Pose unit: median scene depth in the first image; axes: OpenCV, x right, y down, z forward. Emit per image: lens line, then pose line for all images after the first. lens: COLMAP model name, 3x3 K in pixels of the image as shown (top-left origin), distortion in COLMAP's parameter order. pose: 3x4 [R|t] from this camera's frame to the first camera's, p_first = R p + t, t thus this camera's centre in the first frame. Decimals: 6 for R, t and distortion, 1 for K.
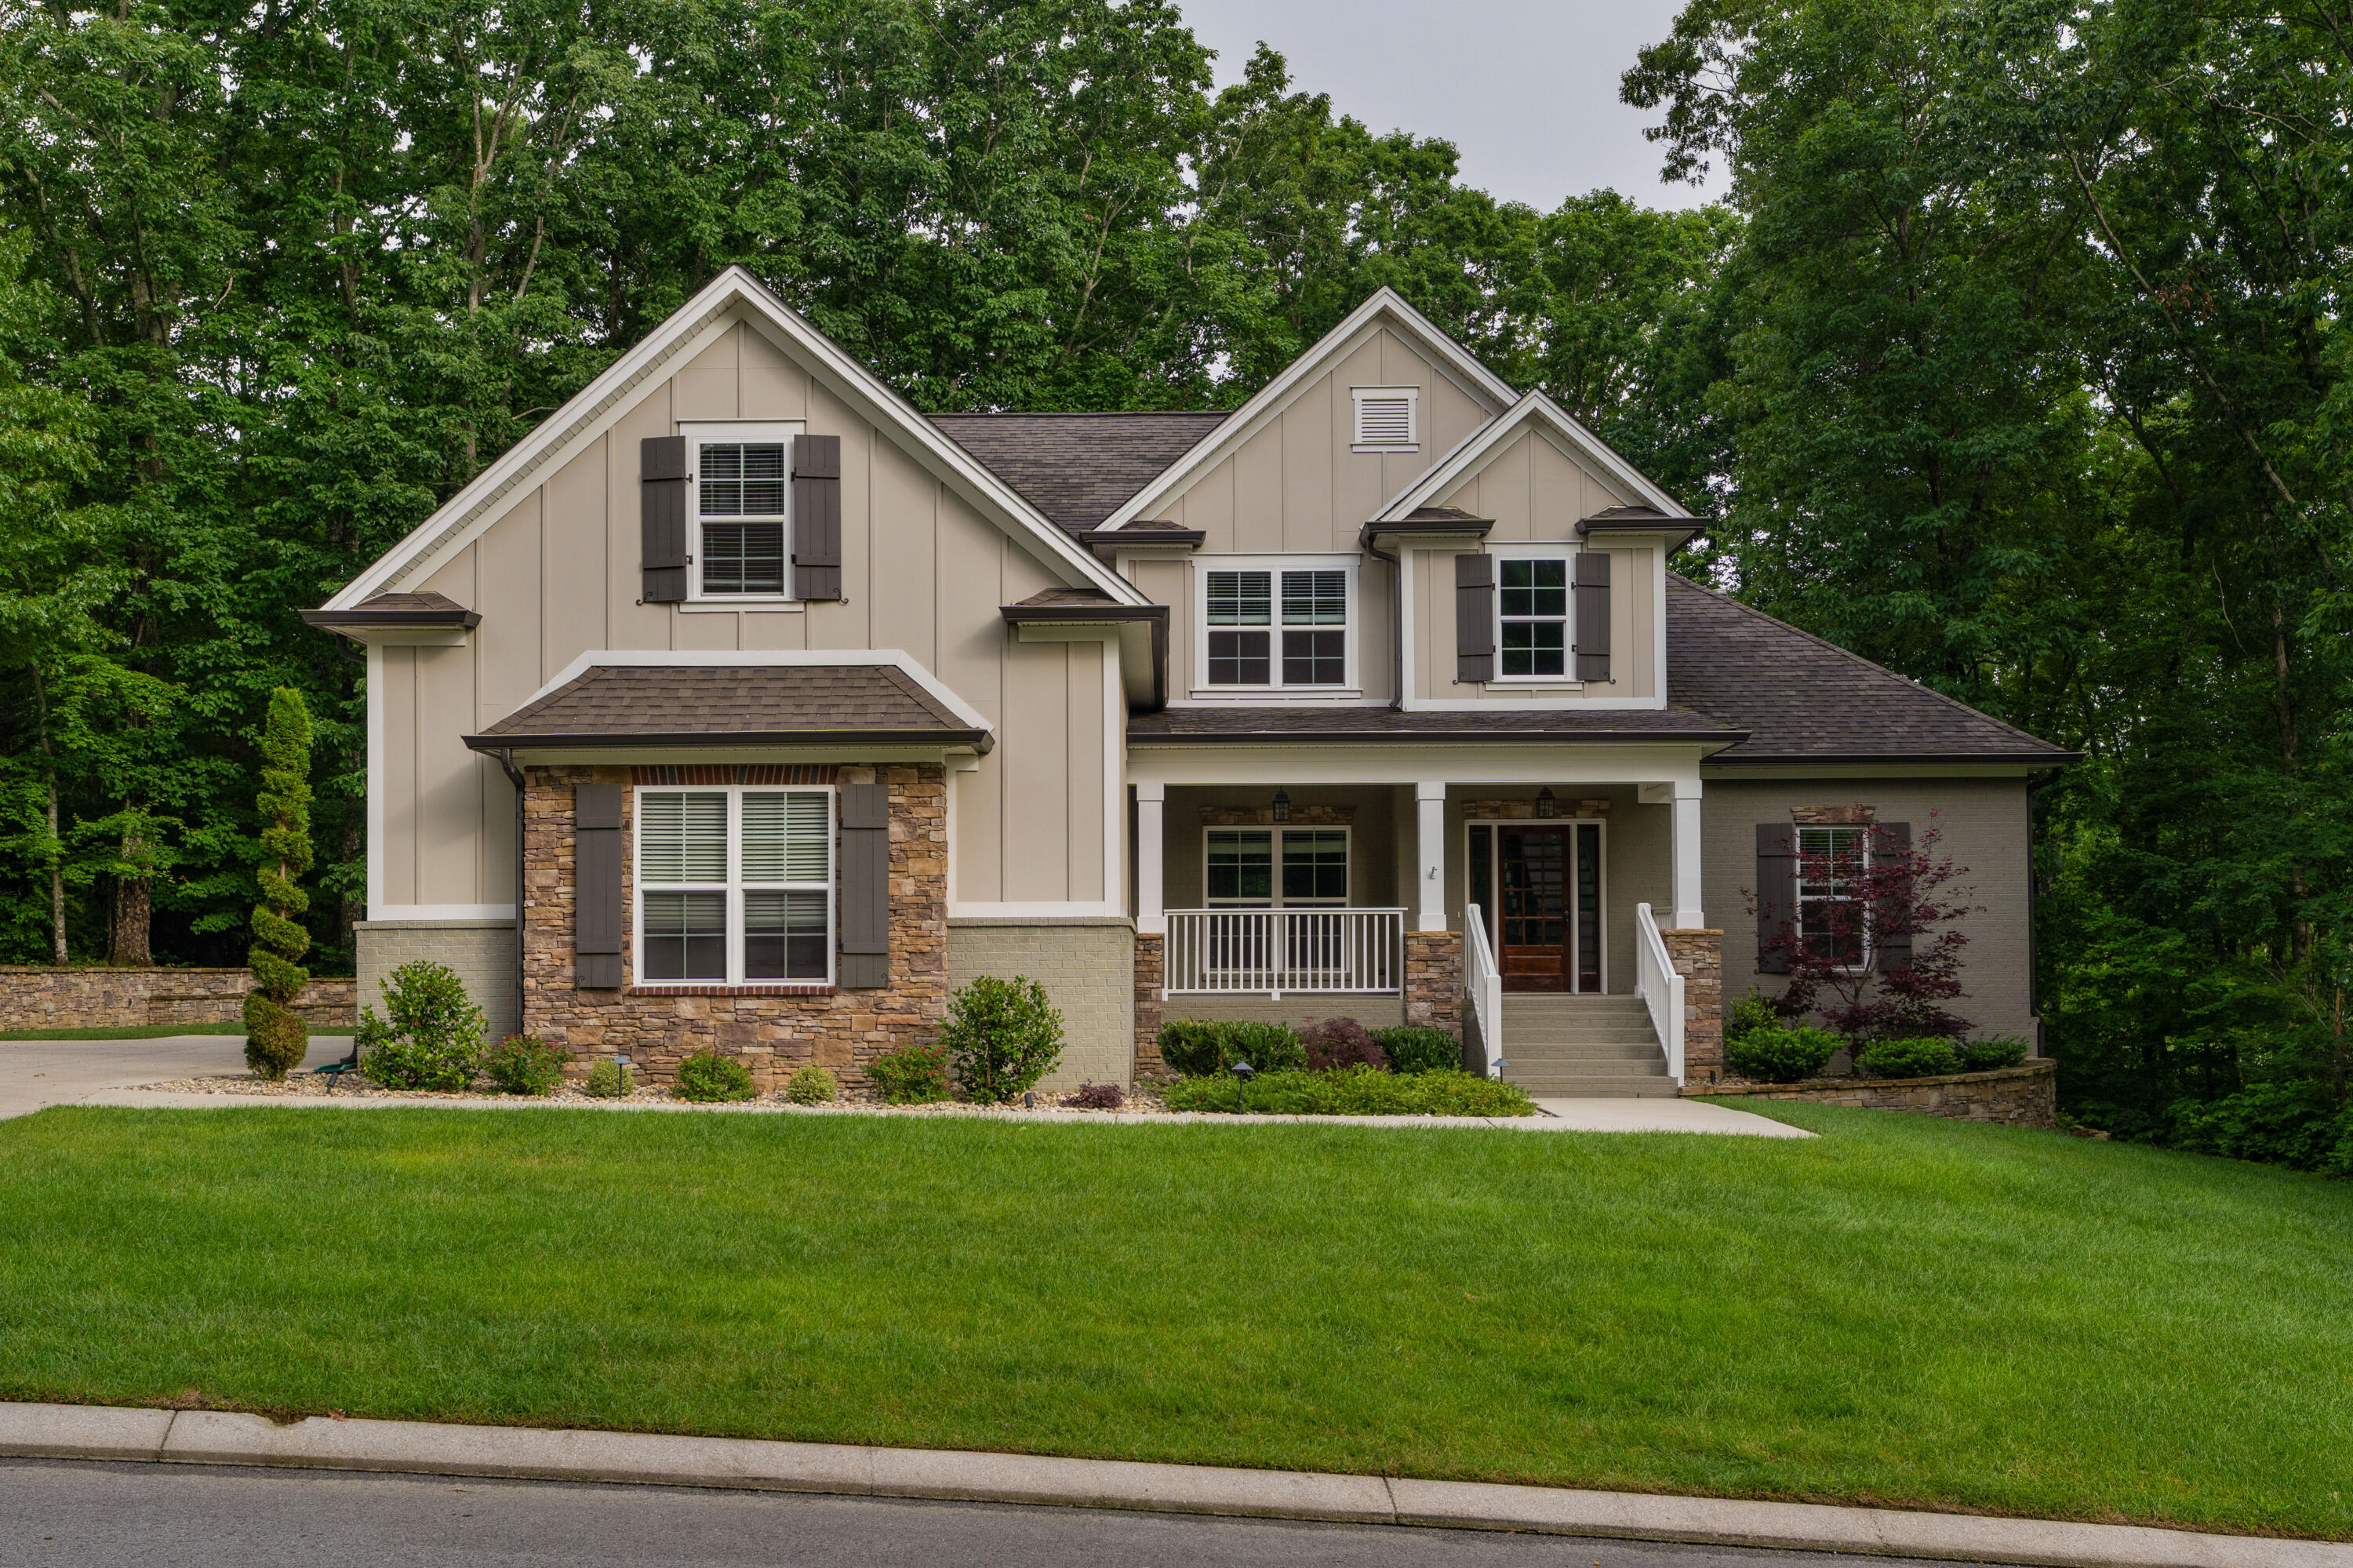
lens RADIAL K [[2469.1, 0, 1062.9], [0, 2469.1, 909.5], [0, 0, 1]] dist [-0.004042, -0.000484]
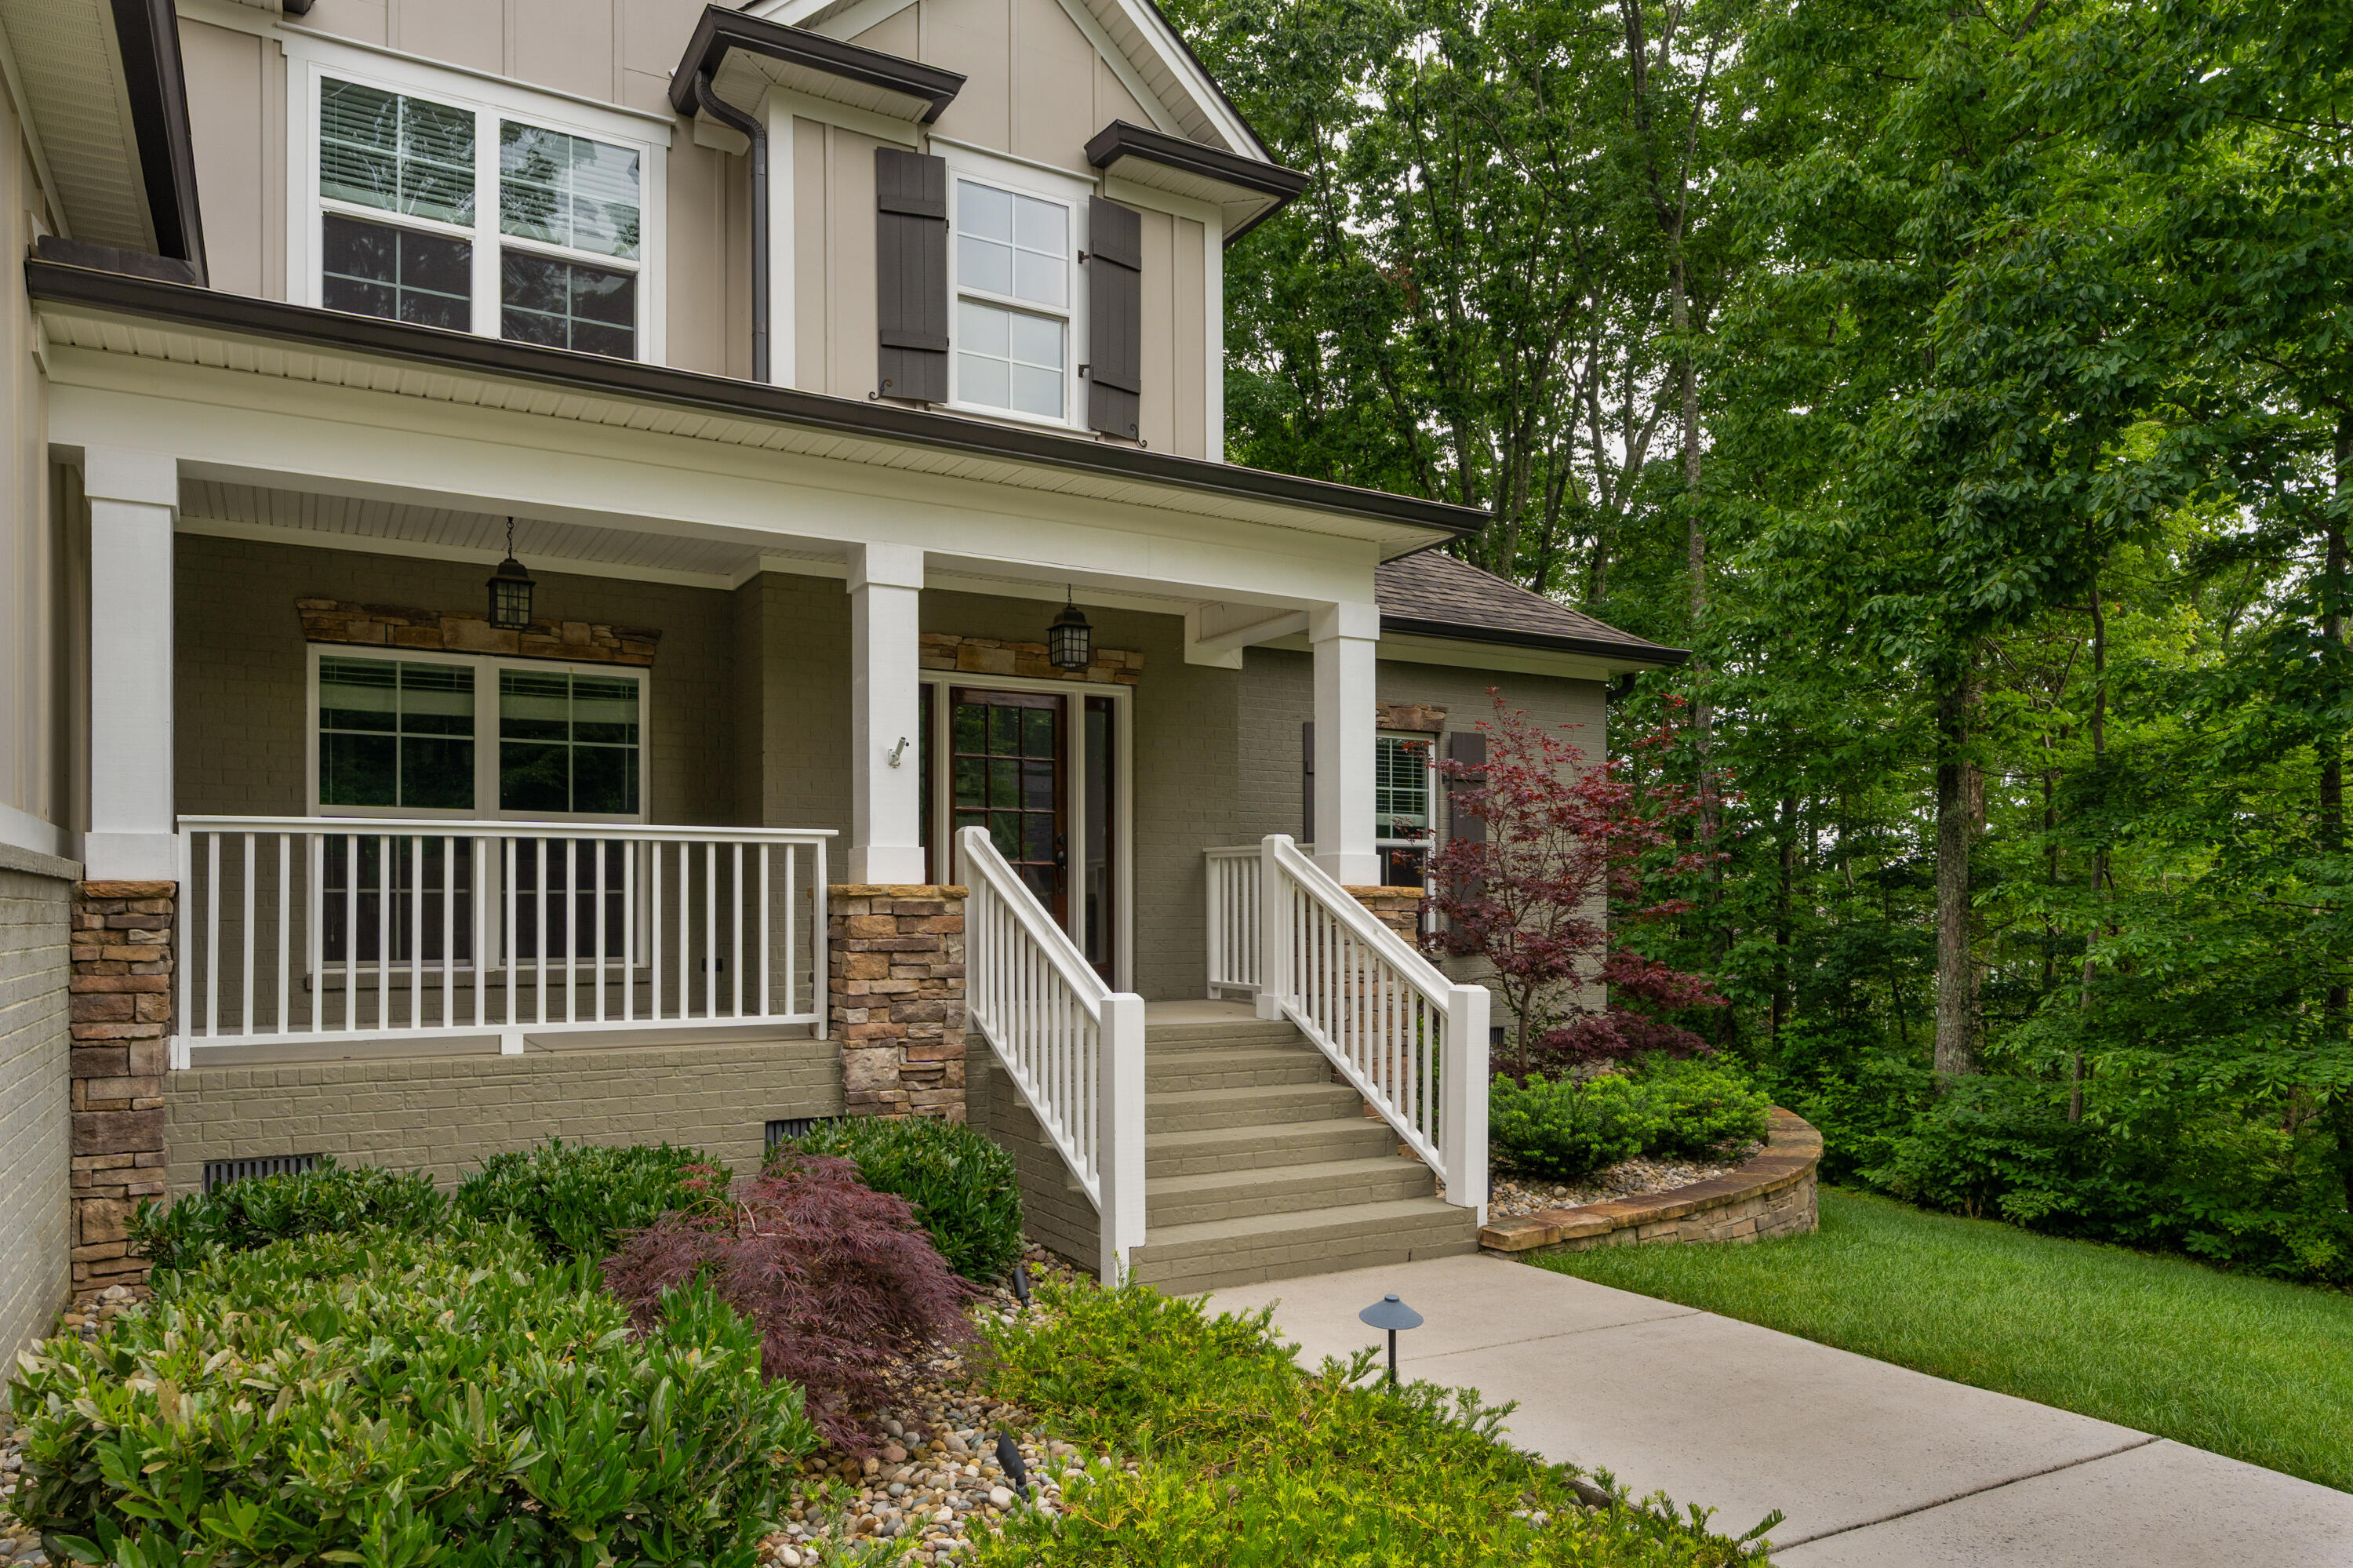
lens RADIAL K [[1571.8, 0, 1179.7], [0, 1571.8, 915.1], [0, 0, 1]] dist [0.000119, 0.000915]
pose [[0.849933, 0.001085, 0.526889, 0.042660], [-0.013614, 0.999709, 0.019902, 0.007613], [-0.526714, -0.024089, 0.849701, 0.702183]]
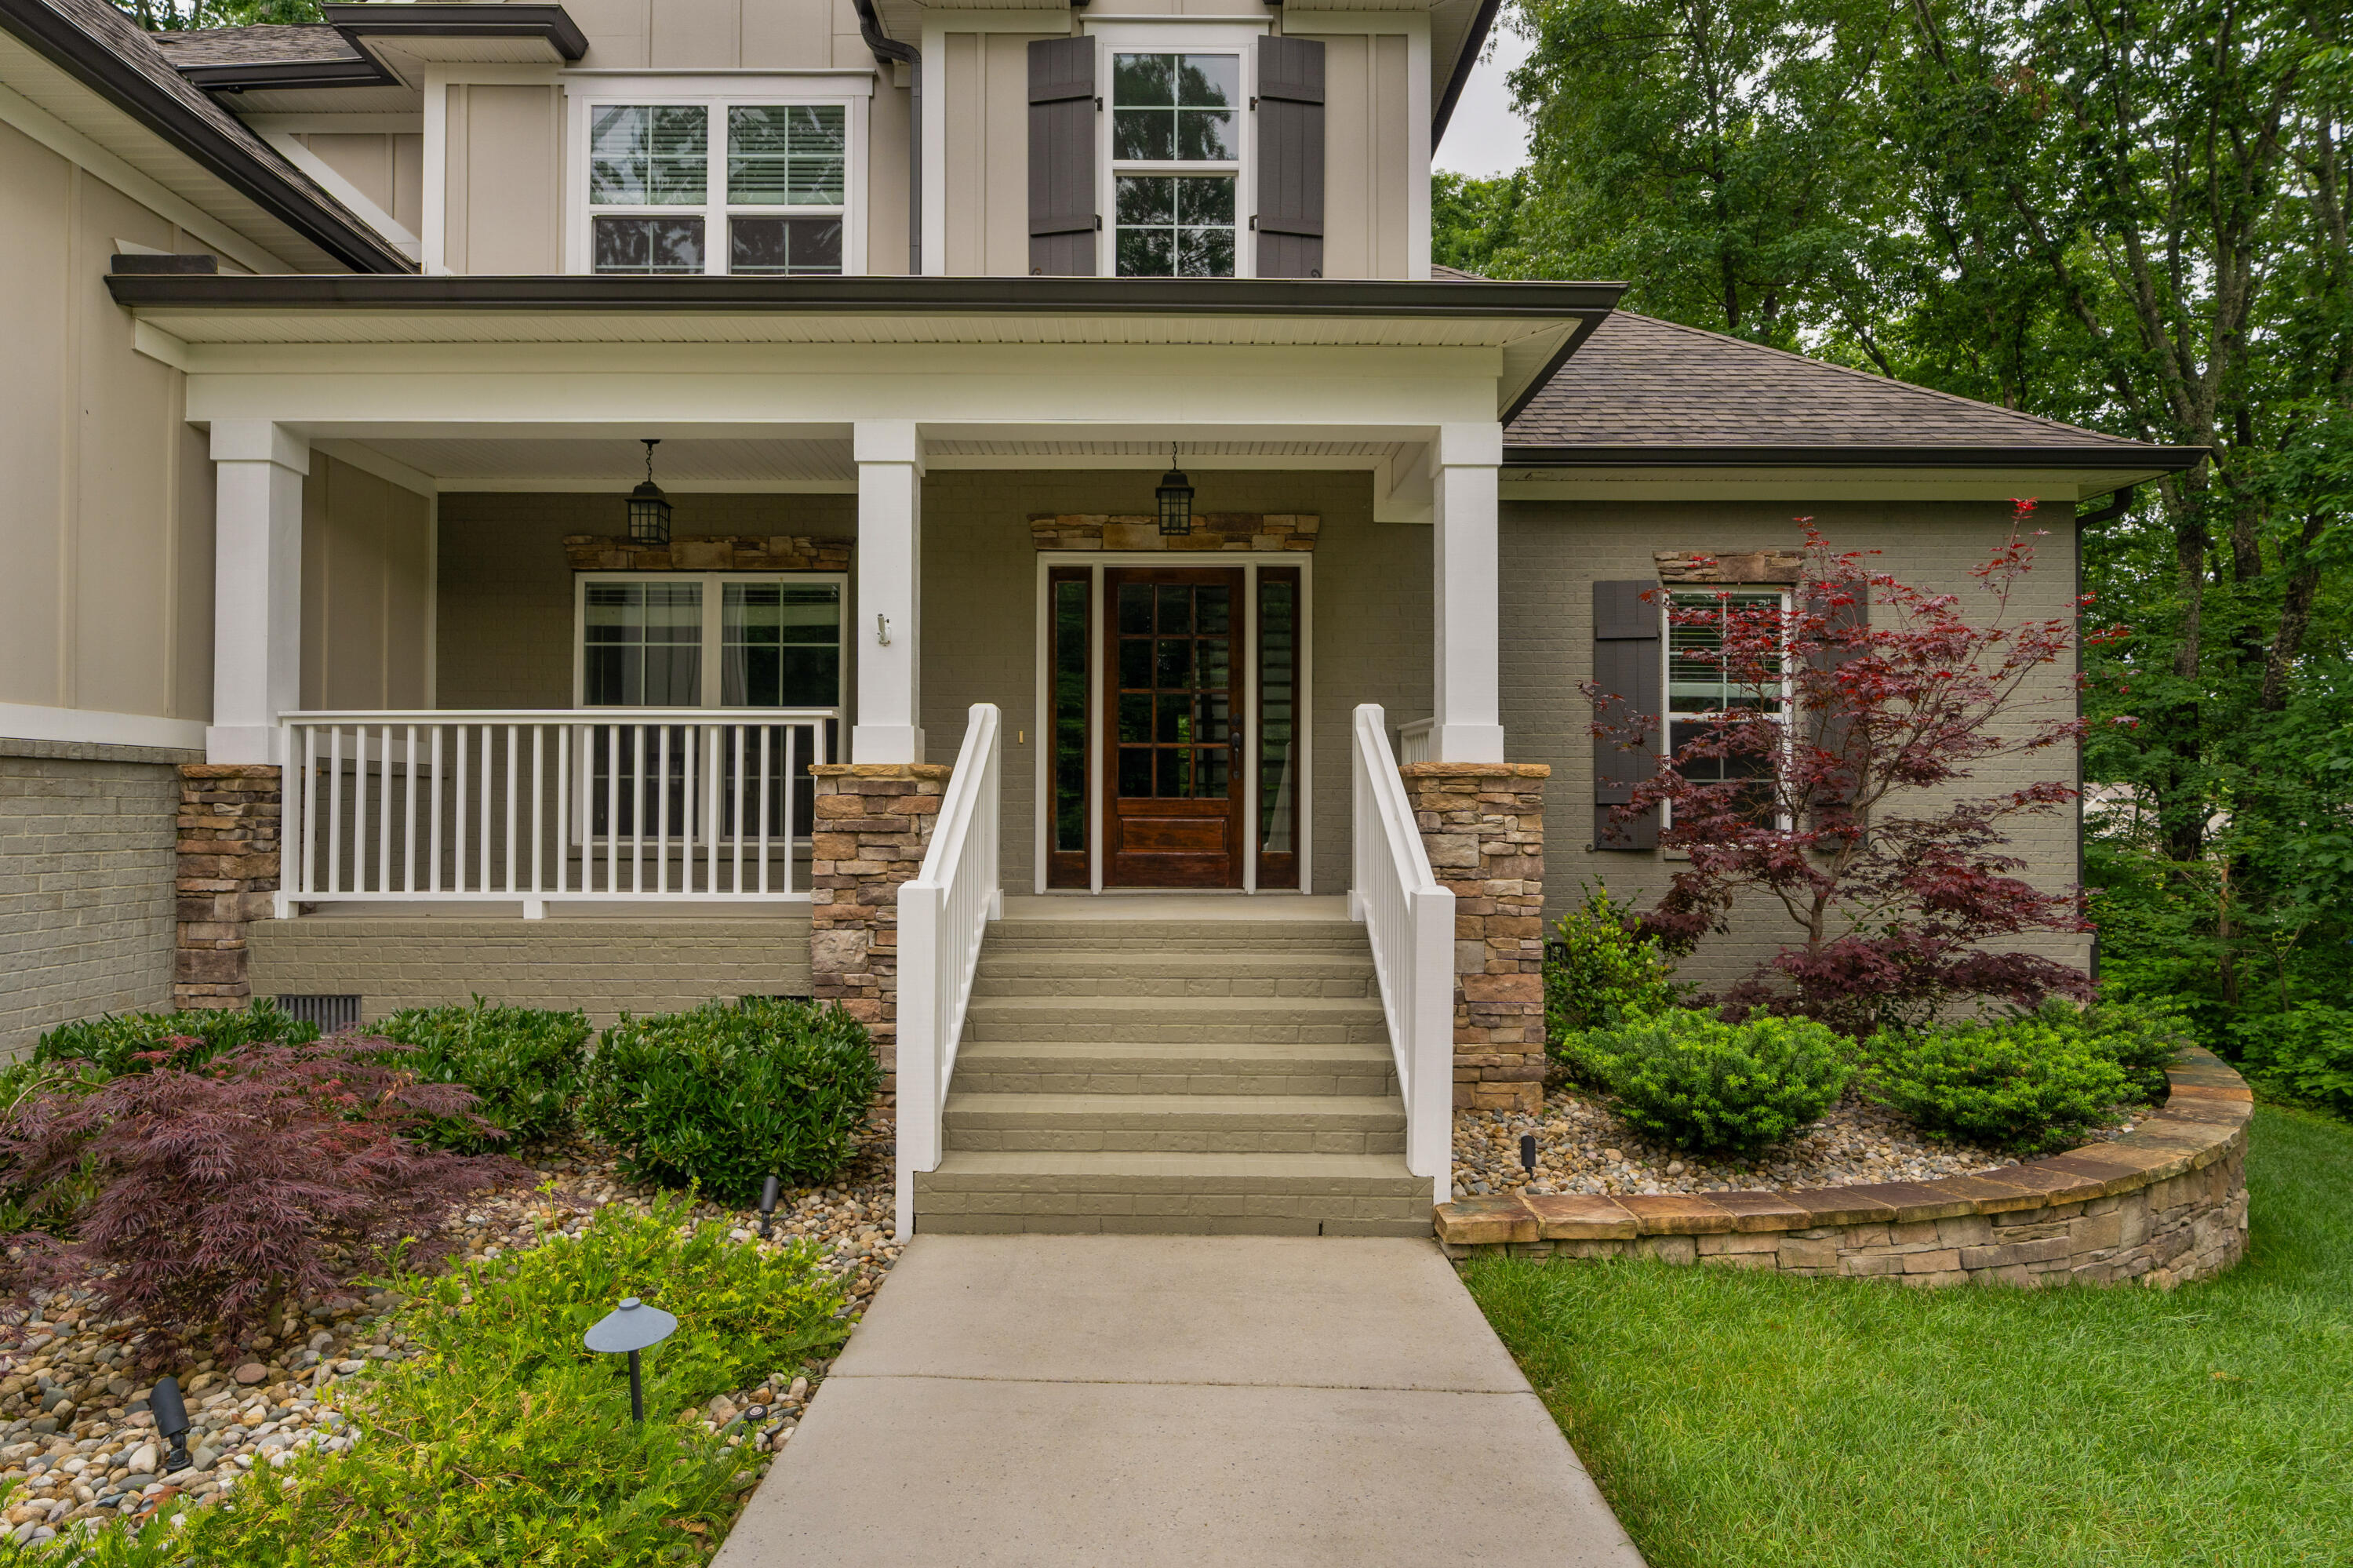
lens RADIAL K [[1380.8, 0, 1146.4], [0, 1380.8, 791.2], [0, 0, 1]] dist [0.002474, 0.000138]
pose [[0.999844, 0.006596, 0.016407, 0.184041], [-0.006782, 0.999913, 0.011328, 0.009991], [-0.016331, -0.011437, 0.999801, 0.723209]]
